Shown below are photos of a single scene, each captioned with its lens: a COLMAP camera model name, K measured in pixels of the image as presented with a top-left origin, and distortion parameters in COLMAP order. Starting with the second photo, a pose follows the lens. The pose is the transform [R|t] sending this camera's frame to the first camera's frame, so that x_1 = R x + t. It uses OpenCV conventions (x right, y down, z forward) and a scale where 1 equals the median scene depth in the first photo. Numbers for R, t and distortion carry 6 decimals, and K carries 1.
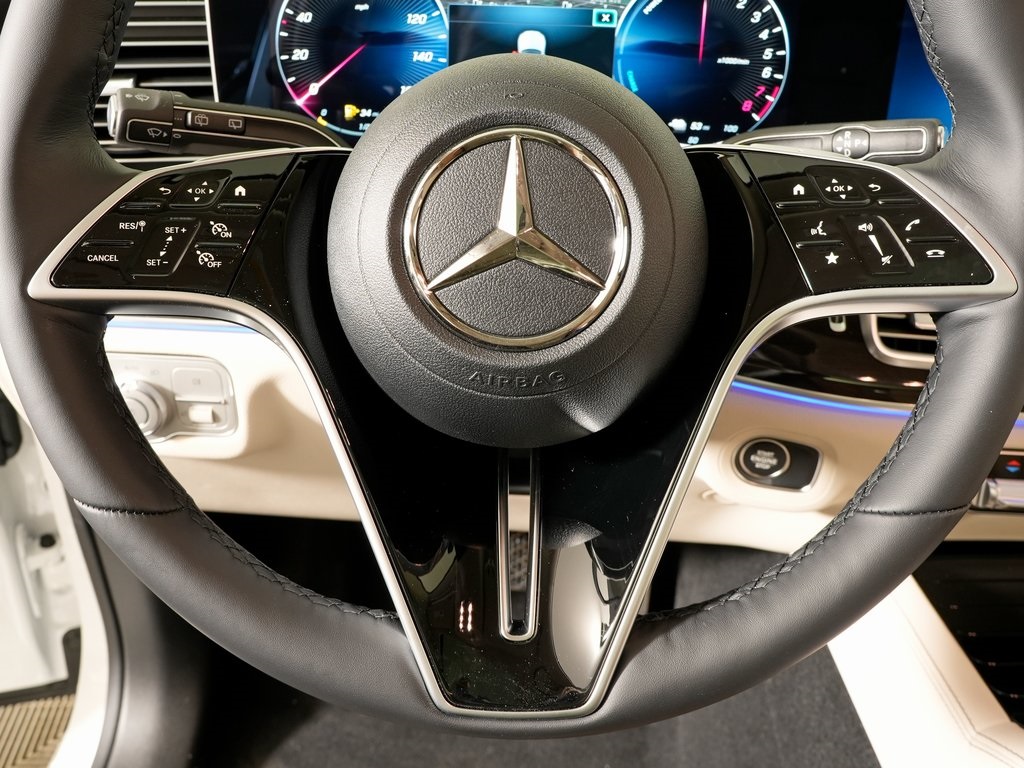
lens RADIAL K [[887.9, 0, 512.0], [0, 887.9, 384.0], [0, 0, 1]] dist [-0.192756, 0.125342]
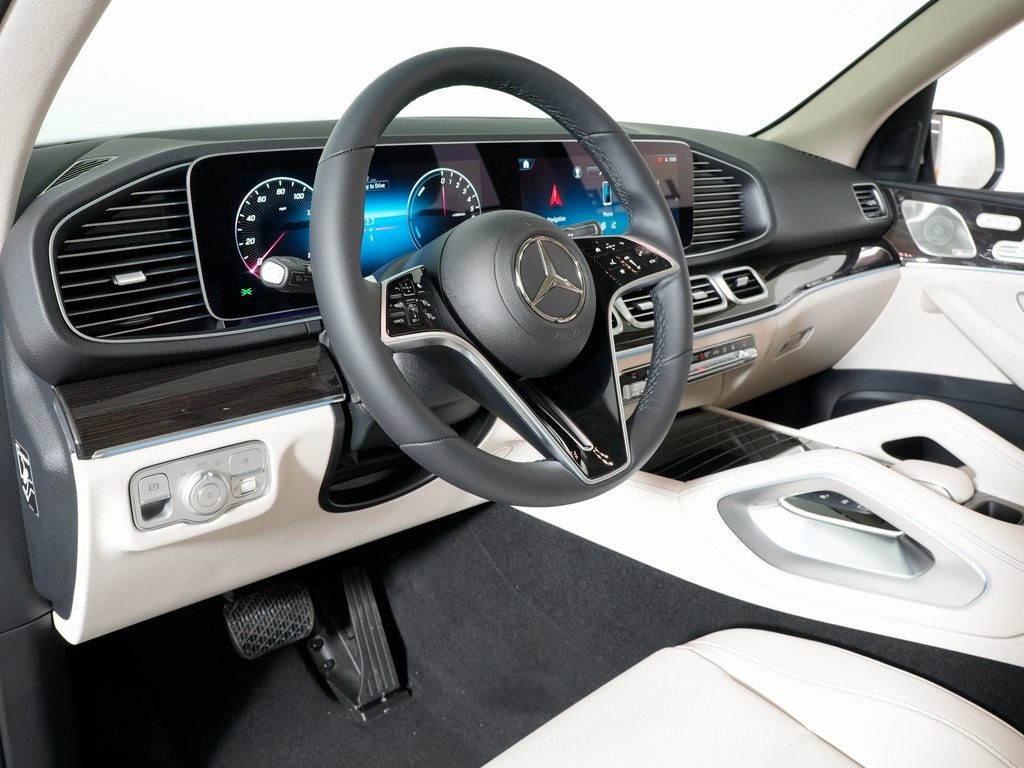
lens RADIAL K [[887.9, 0, 512.0], [0, 887.9, 384.0], [0, 0, 1]] dist [-0.192756, 0.125342]
pose [[0.703753, -0.229915, 0.672214, -1.670713], [0.357777, 0.932142, -0.055746, 0.196190], [-0.613782, 0.279734, 0.738255, -0.647756]]
